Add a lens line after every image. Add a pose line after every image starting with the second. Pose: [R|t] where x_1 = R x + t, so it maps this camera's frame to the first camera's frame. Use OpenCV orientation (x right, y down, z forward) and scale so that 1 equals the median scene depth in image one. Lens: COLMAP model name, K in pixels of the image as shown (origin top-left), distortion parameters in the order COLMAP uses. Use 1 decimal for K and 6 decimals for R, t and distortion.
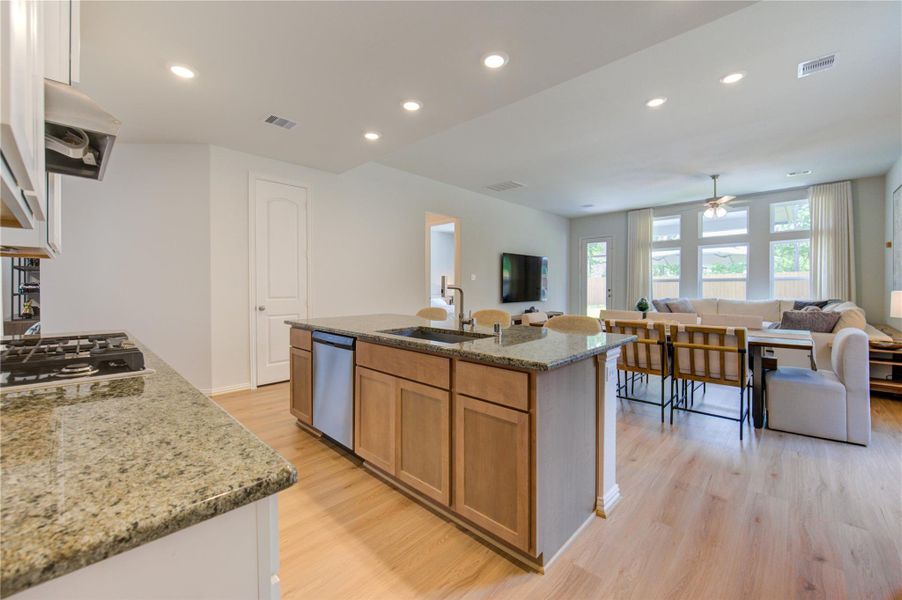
lens RADIAL K [[367.4, 0, 452.0], [0, 367.4, 287.5], [0, 0, 1]] dist [-0.000629, 0.000048]
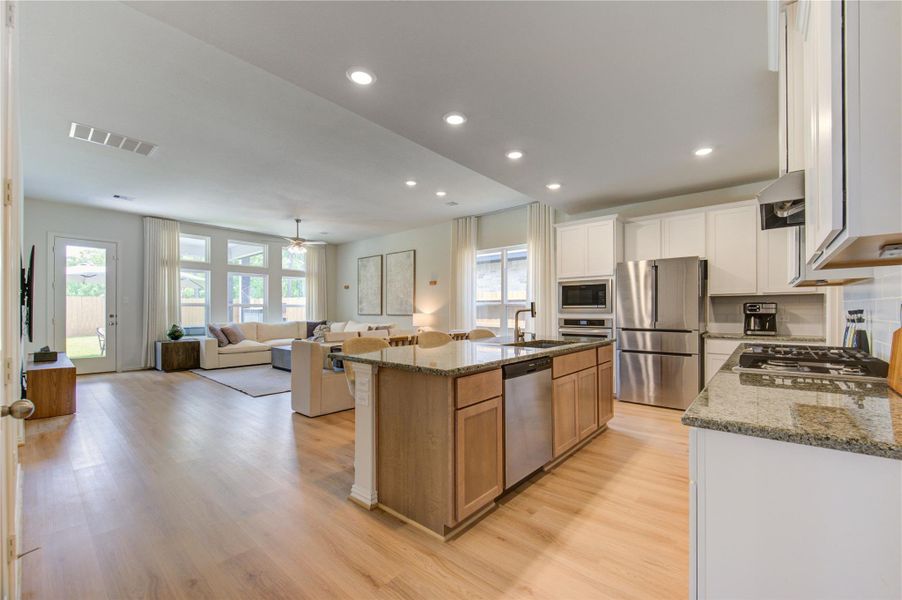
lens RADIAL K [[364.6, 0, 473.8], [0, 364.6, 310.4], [0, 0, 1]] dist [-0.011125, -0.000141]
pose [[-0.088598, 0.005449, 0.996053, -0.477724], [0.003336, 0.999981, -0.005174, 0.002744], [-0.996062, 0.002864, -0.088615, 0.477901]]
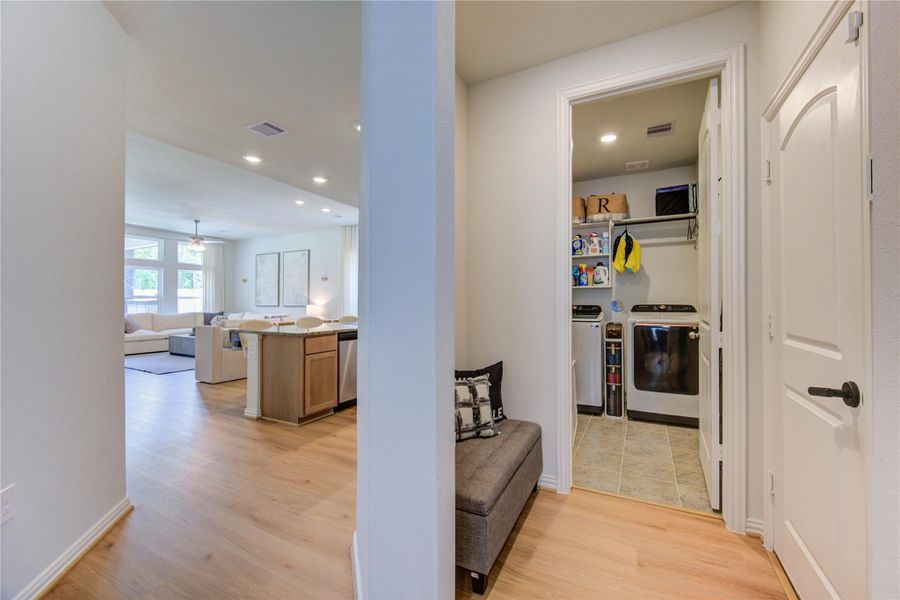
lens RADIAL K [[364.6, 0, 457.8], [0, 364.6, 299.7], [0, 0, 1]] dist [-0.001162, -0.000059]
pose [[-0.276316, 0.012453, 0.960986, -0.754619], [0.001681, 0.999921, -0.012474, 0.004550], [-0.961065, -0.001831, -0.276315, 0.403451]]
